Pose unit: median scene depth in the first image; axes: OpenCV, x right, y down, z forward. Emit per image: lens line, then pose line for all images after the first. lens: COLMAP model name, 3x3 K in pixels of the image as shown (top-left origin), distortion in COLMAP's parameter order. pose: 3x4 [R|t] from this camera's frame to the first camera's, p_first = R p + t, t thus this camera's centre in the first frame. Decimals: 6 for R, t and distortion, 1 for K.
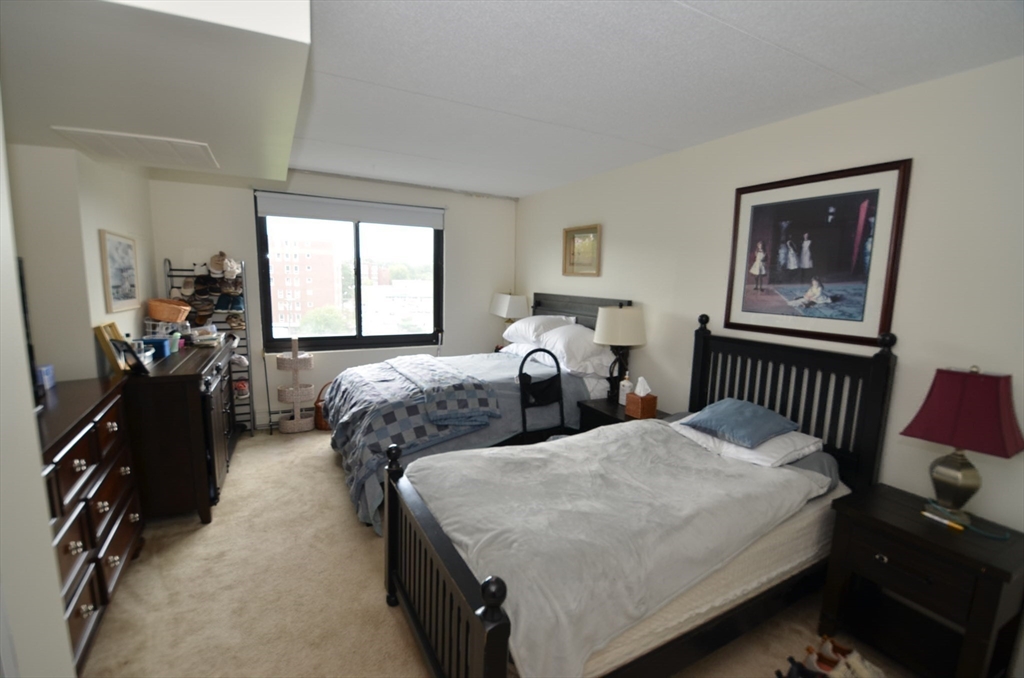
lens RADIAL K [[453.6, 0, 511.6], [0, 453.6, 338.7], [0, 0, 1]] dist [0.000176, -0.000060]
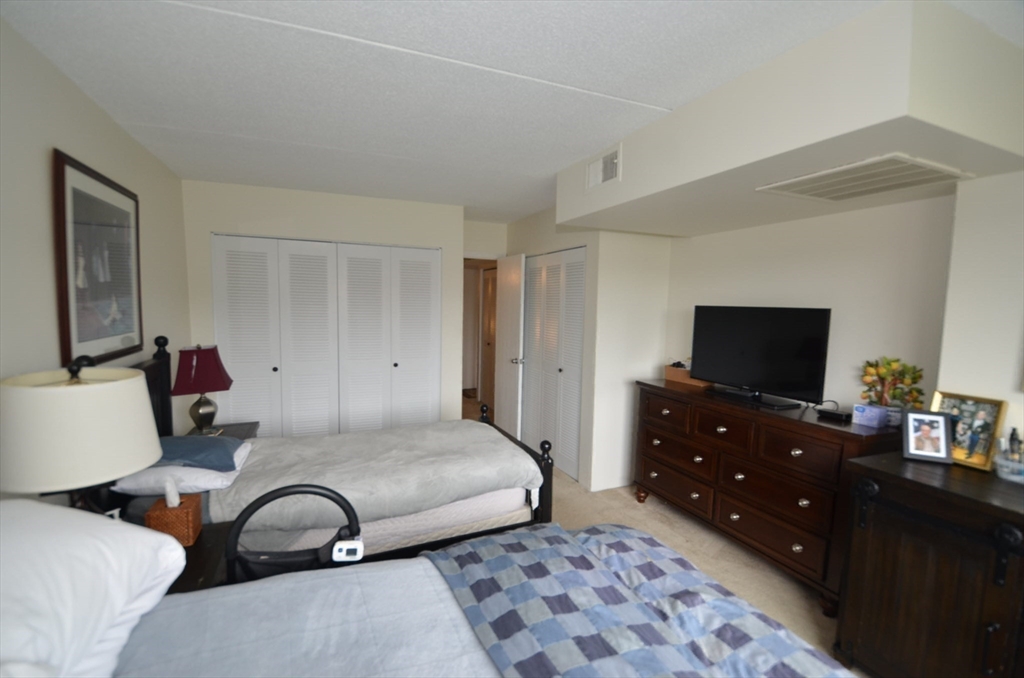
lens RADIAL K [[453.6, 0, 510.9], [0, 453.6, 339.0], [0, 0, 1]] dist [0.000176, -0.000060]
pose [[-0.995742, -0.051683, 0.076329, -0.213649], [-0.034418, 0.976603, 0.212280, -0.265368], [-0.085515, 0.208749, -0.974223, 1.845437]]
